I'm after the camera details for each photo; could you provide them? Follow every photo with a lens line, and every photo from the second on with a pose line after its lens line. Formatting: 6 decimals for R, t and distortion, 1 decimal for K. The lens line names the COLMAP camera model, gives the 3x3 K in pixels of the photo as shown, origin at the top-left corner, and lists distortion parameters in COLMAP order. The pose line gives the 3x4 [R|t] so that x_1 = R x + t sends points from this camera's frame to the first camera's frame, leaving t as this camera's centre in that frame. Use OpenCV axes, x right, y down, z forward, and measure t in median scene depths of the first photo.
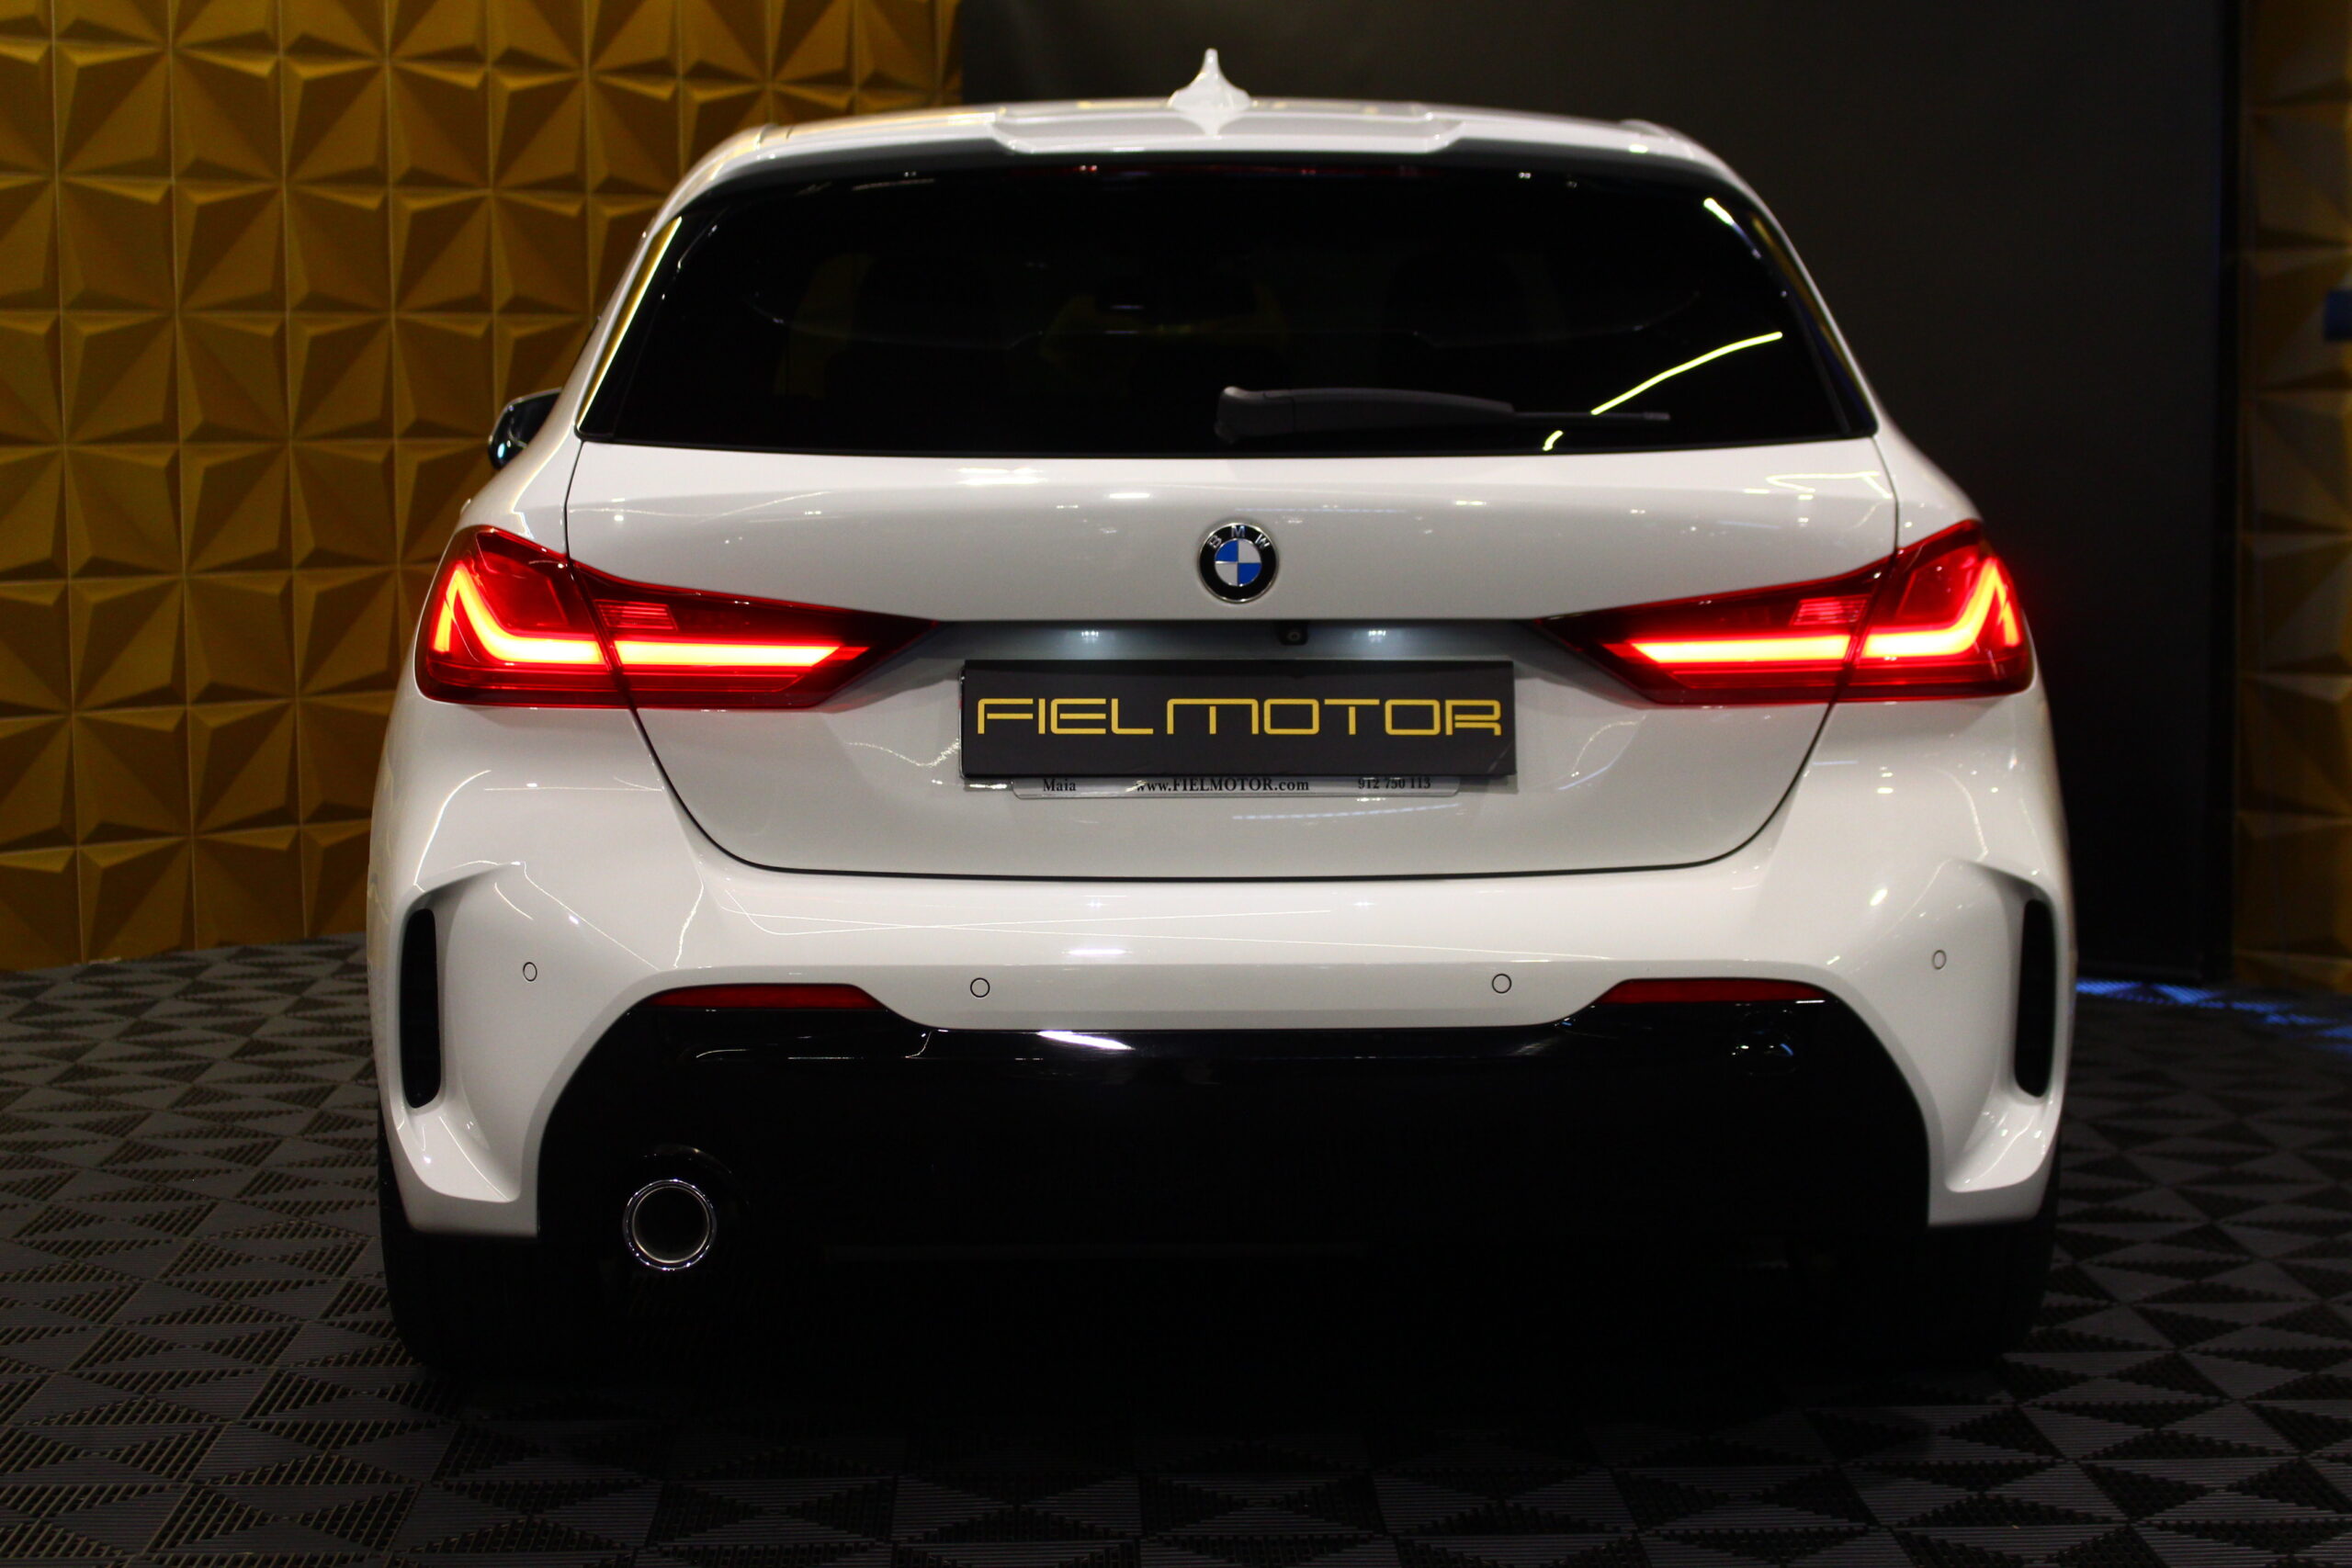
lens RADIAL K [[4343.5, 0, 1176.1], [0, 4343.5, 785.1], [0, 0, 1]] dist [-0.222275, 0.000000]
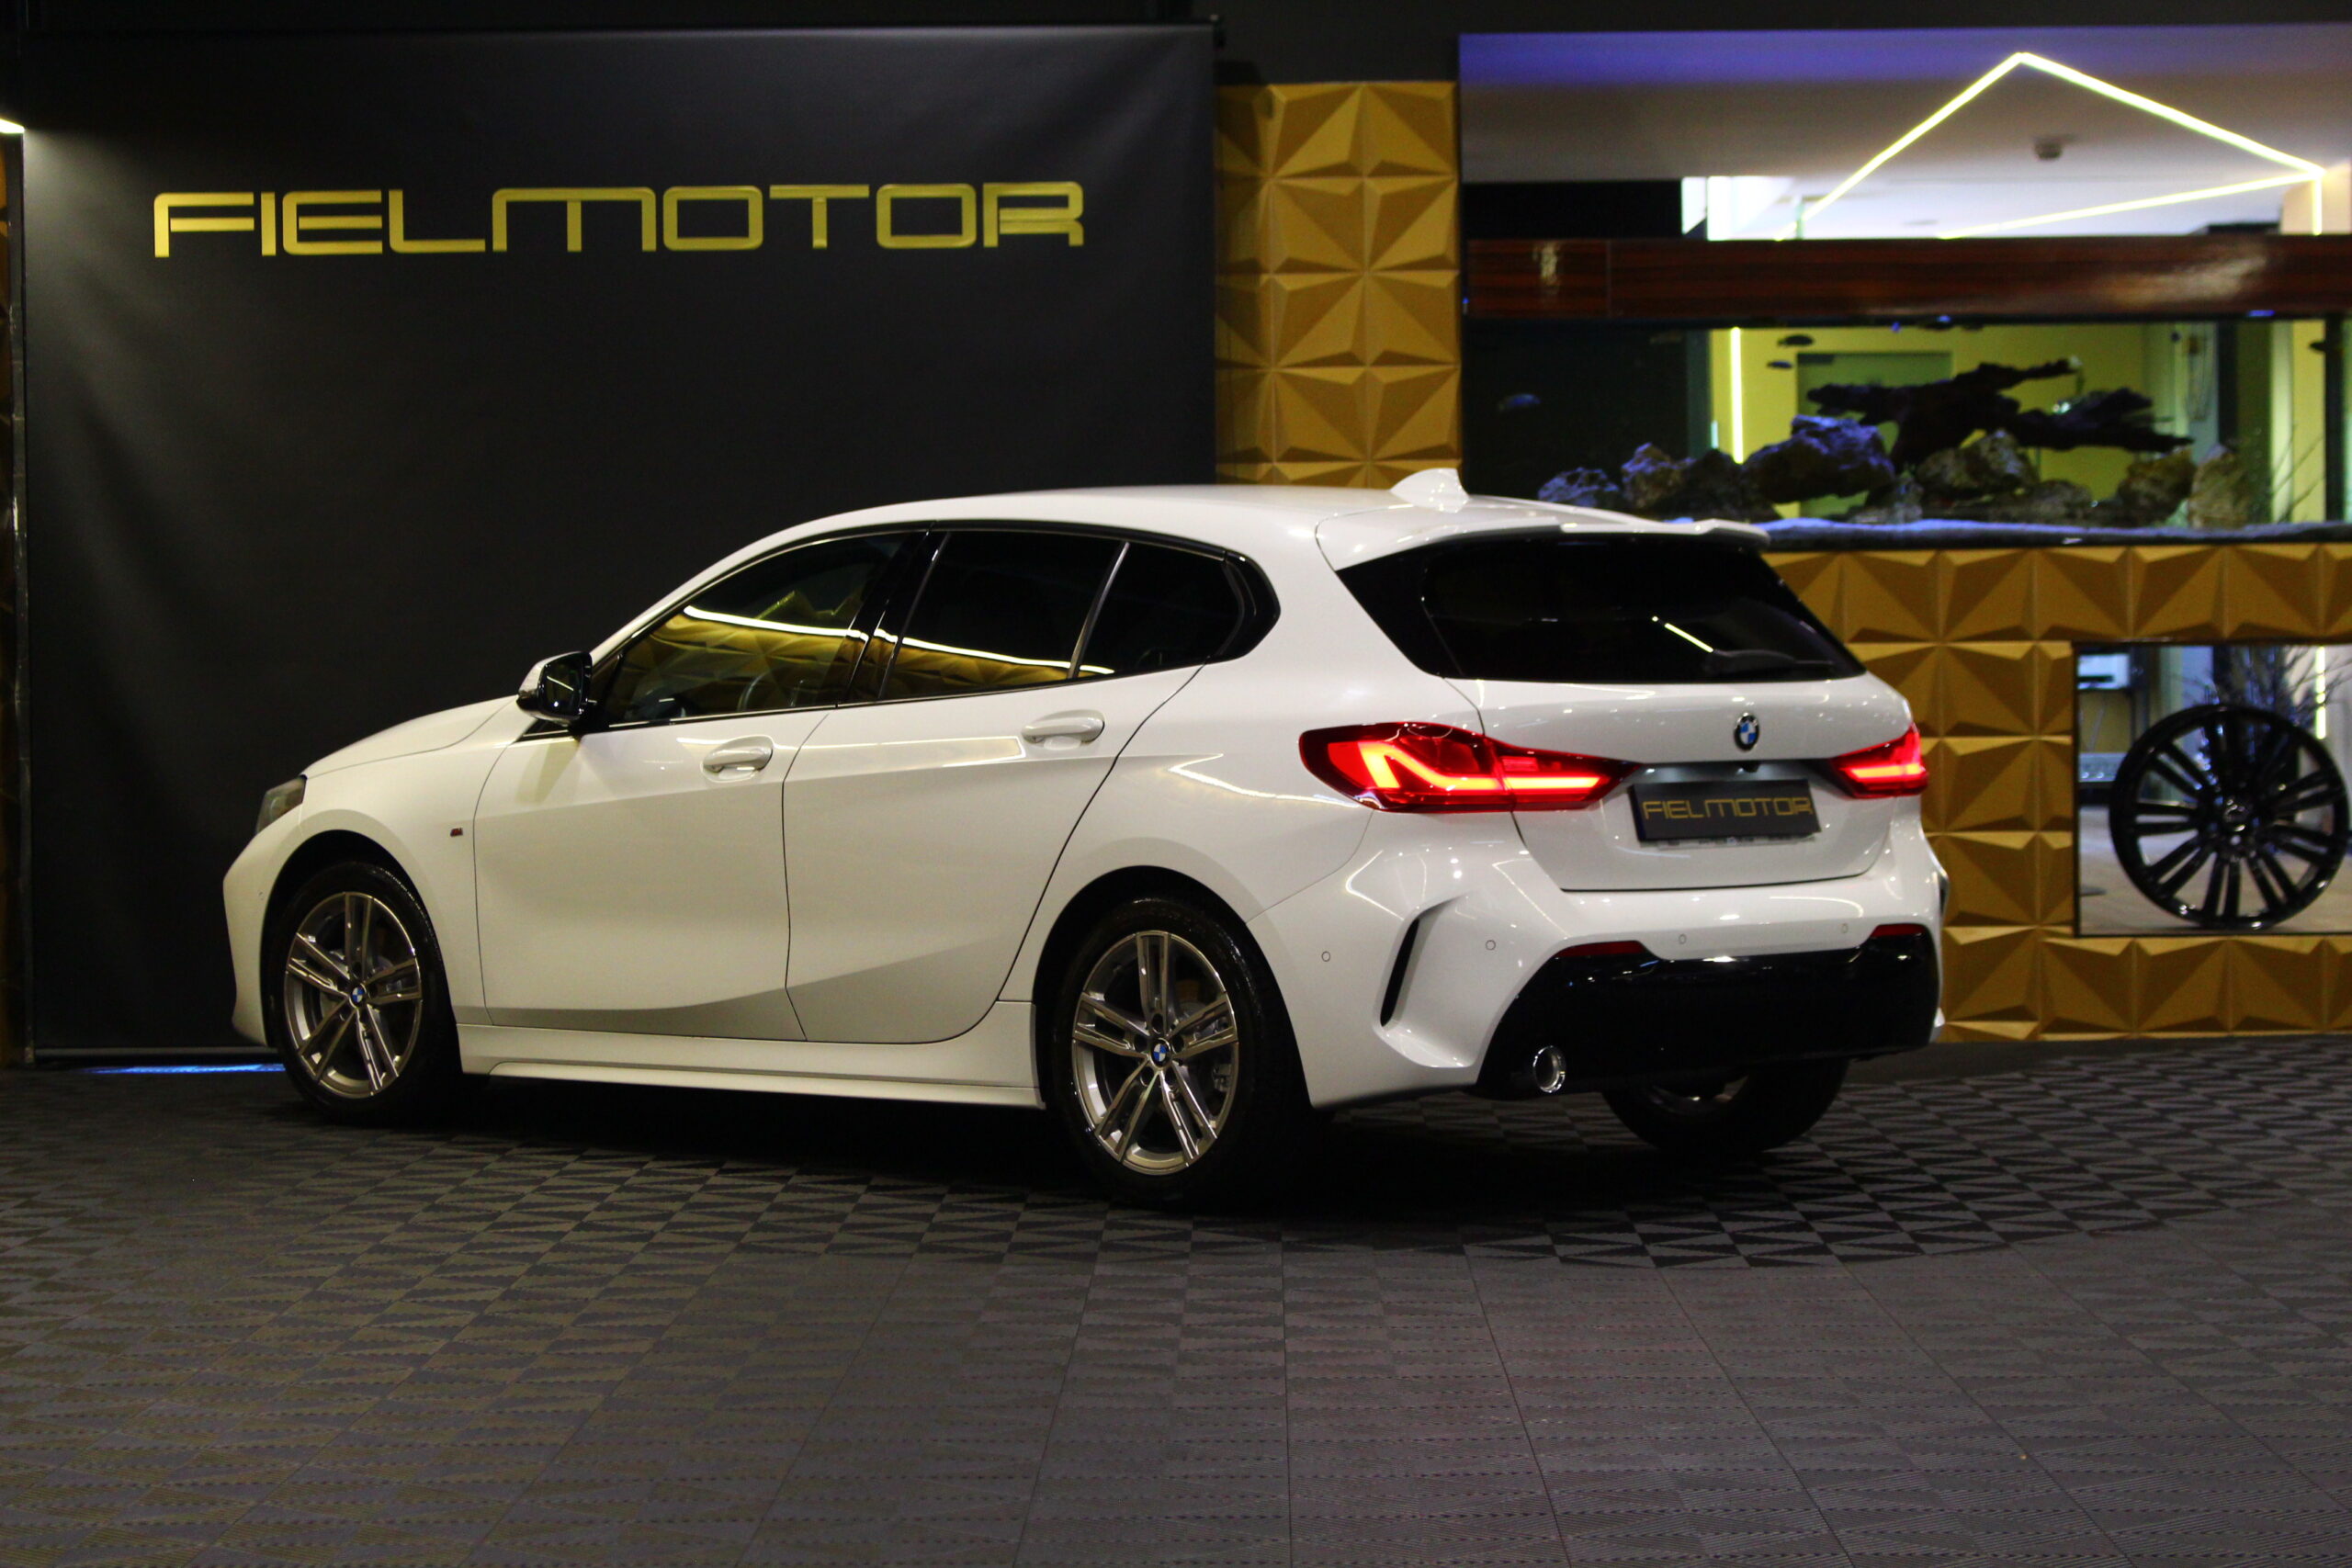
lens RADIAL K [[5770.6, 0, 1168.6], [0, 5770.6, 776.6], [0, 0, 1]] dist [0.248475, 0.000000]
pose [[0.735120, -0.018864, 0.677675, -2.060241], [0.067005, 0.996740, -0.044939, 0.075805], [-0.674618, 0.078443, 0.733987, -0.854420]]
